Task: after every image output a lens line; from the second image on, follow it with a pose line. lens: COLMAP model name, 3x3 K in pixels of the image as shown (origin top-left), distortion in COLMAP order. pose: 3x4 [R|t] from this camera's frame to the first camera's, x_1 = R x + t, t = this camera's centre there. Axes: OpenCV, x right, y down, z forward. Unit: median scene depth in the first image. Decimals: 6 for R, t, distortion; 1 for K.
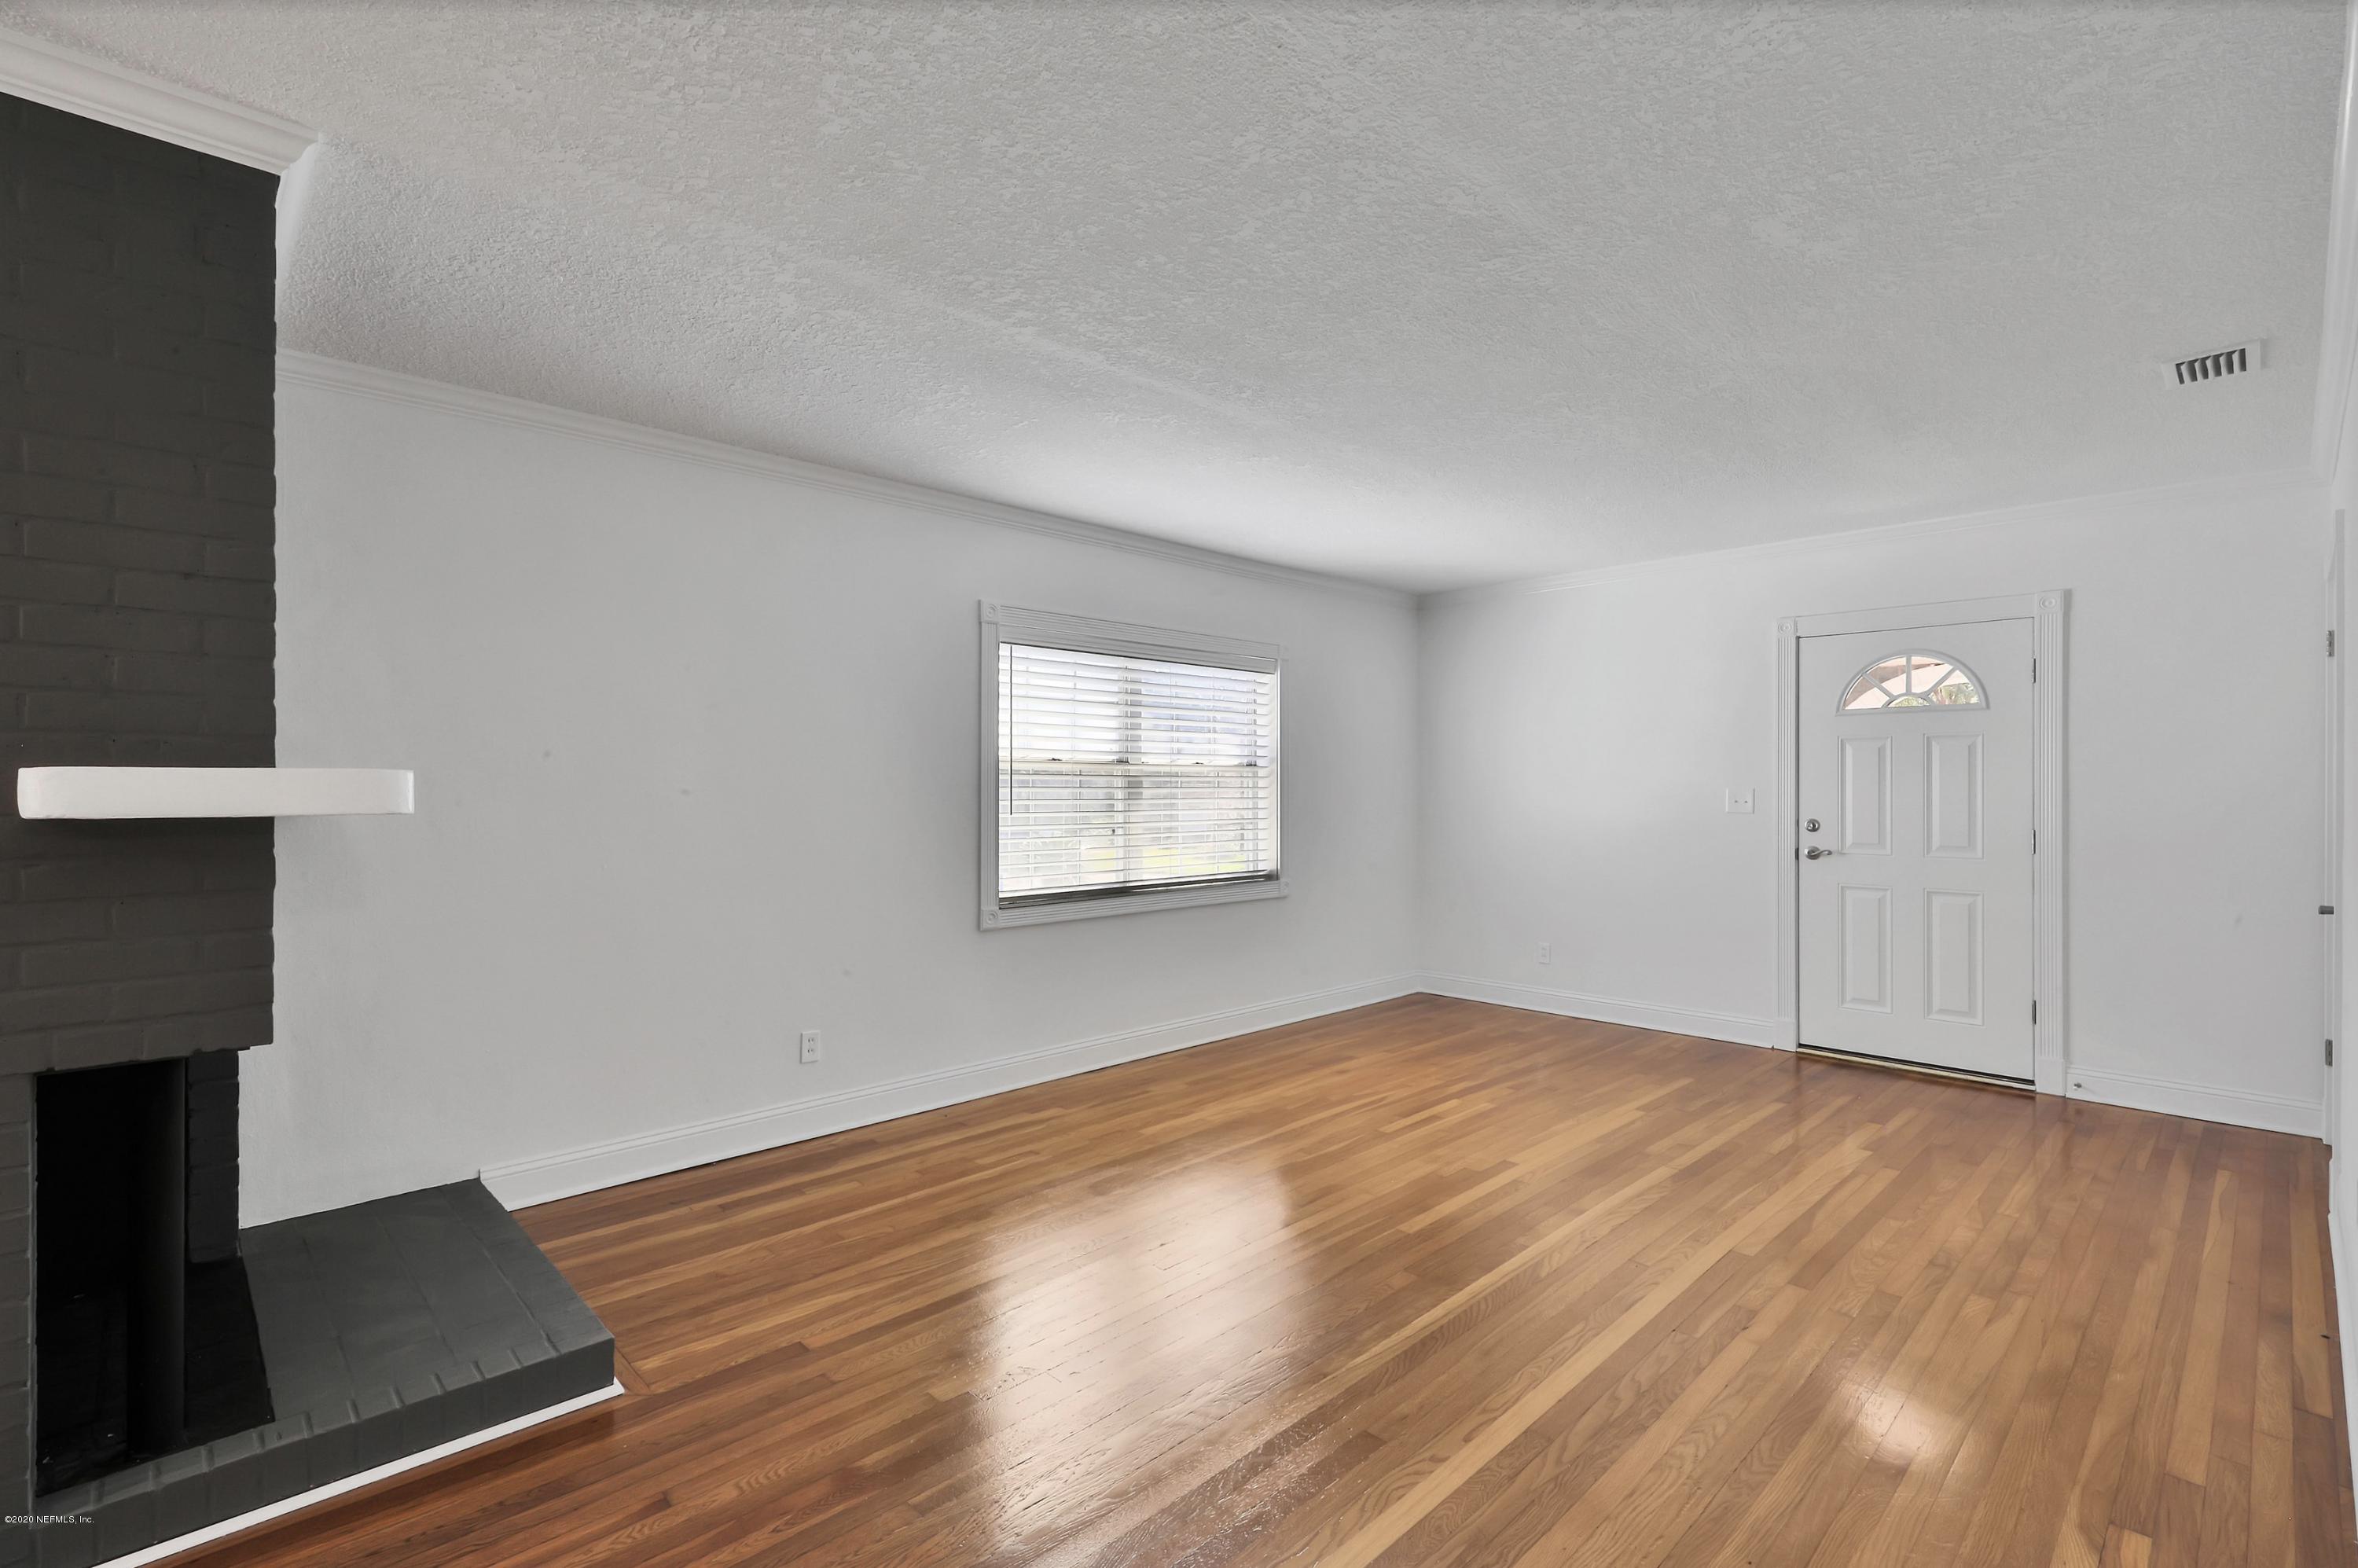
lens RADIAL K [[1068.0, 0, 1196.5], [0, 1068.0, 779.6], [0, 0, 1]] dist [0.009831, -0.001253]
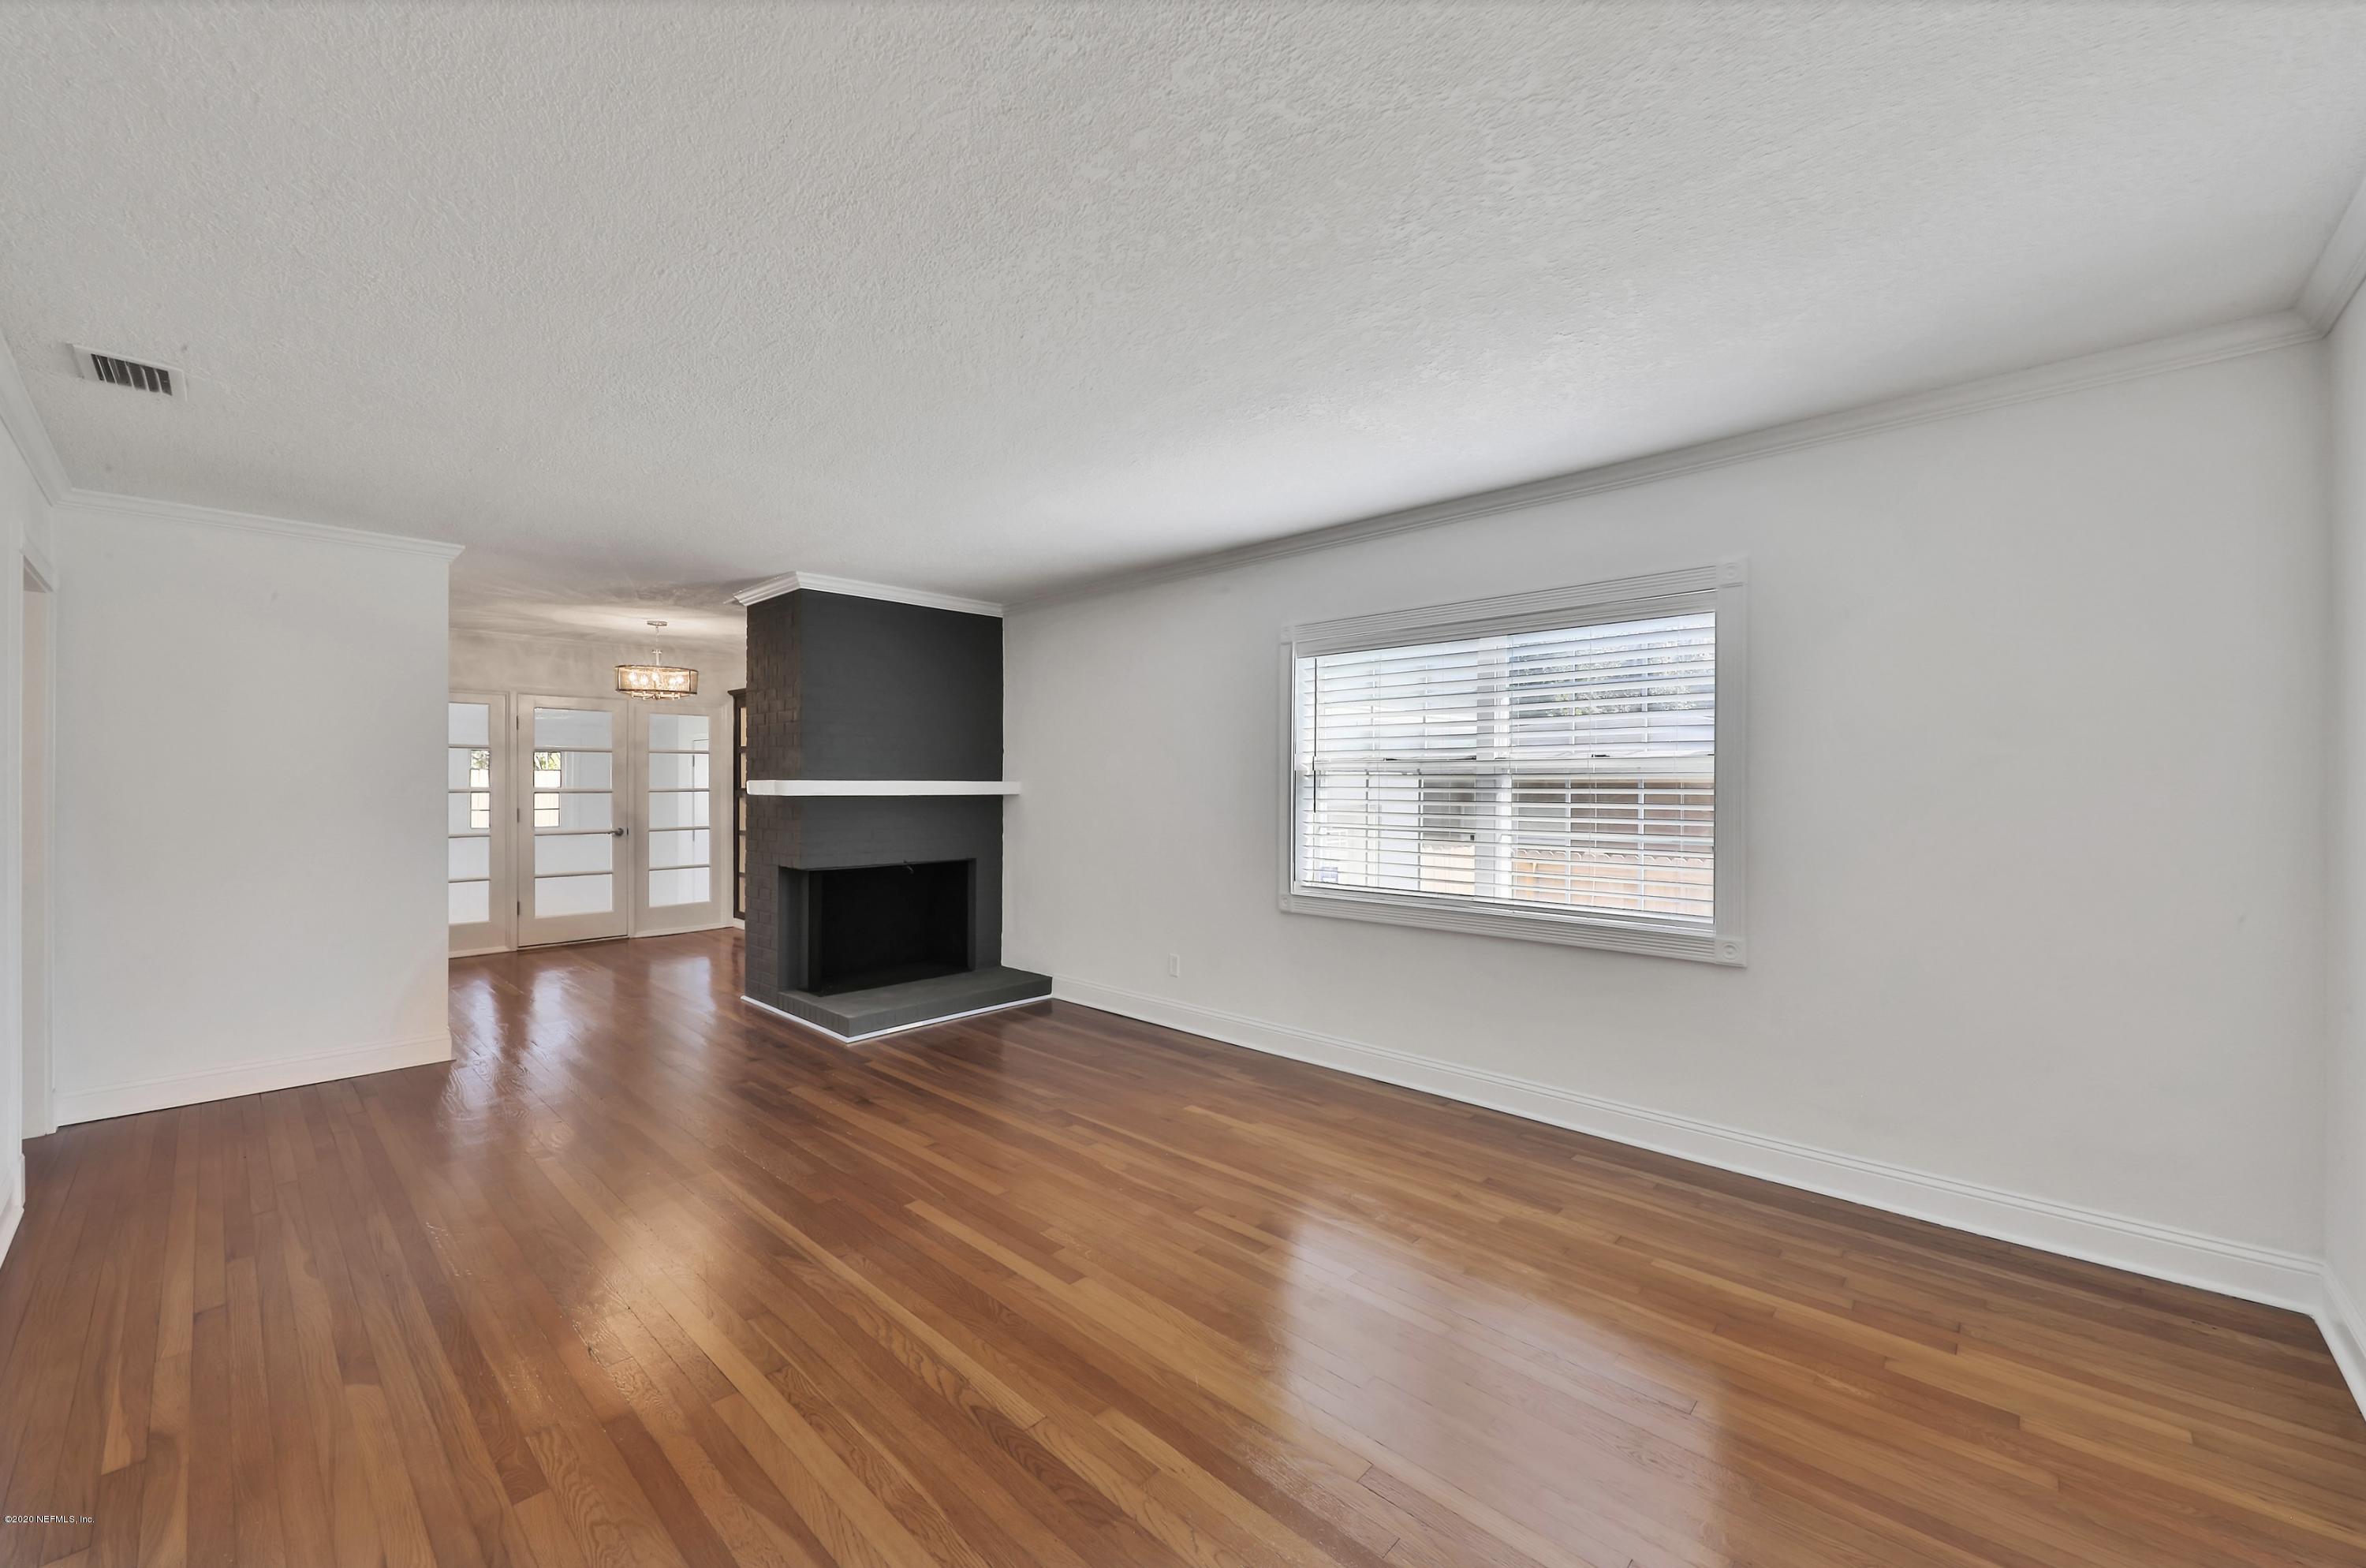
lens RADIAL K [[901.5, 0, 1187.6], [0, 901.5, 785.7], [0, 0, 1]] dist [-0.000074, -0.000109]
pose [[0.048618, 0.003348, -0.998812, 0.930276], [0.006403, 0.999973, 0.003664, 0.001389], [0.998797, -0.006574, 0.048595, 1.036636]]
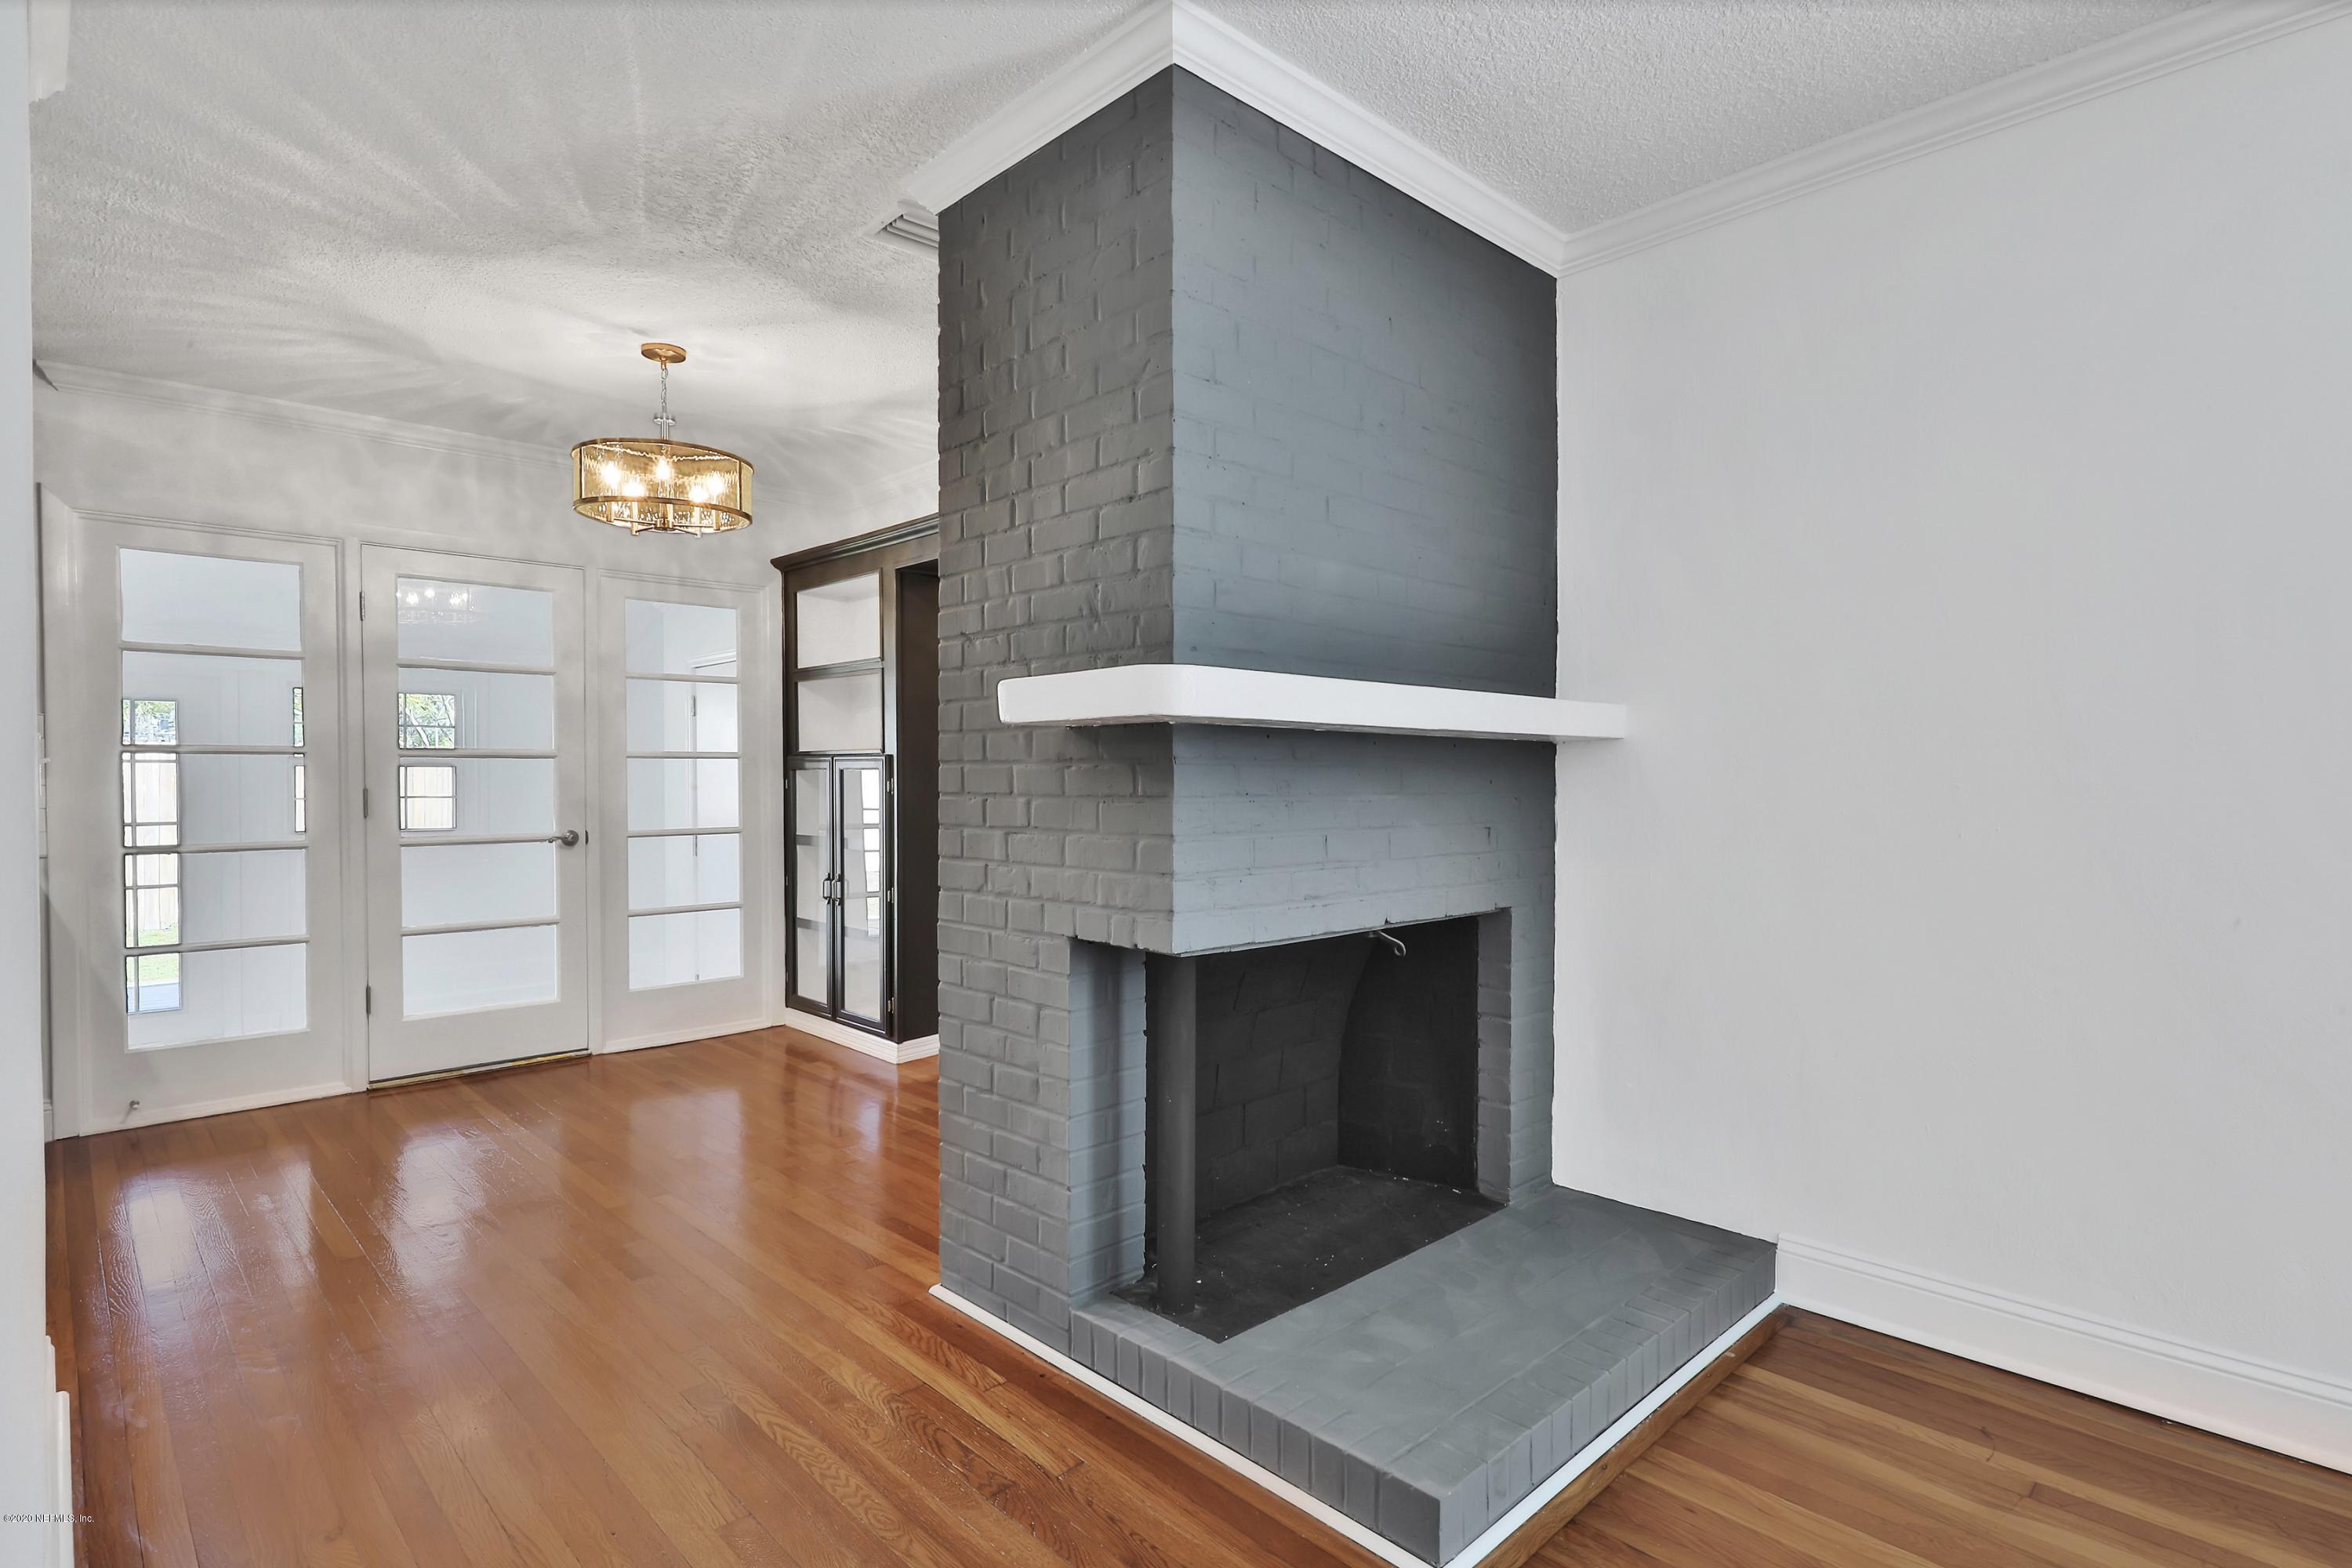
lens RADIAL K [[1178.8, 0, 1184.9], [0, 1178.8, 784.7], [0, 0, 1]] dist [0.001092, 0.000743]
pose [[-0.010884, 0.010099, -0.999890, 0.117104], [0.012850, 0.999868, 0.009959, 0.041893], [0.999858, -0.012740, -0.011012, 0.540107]]
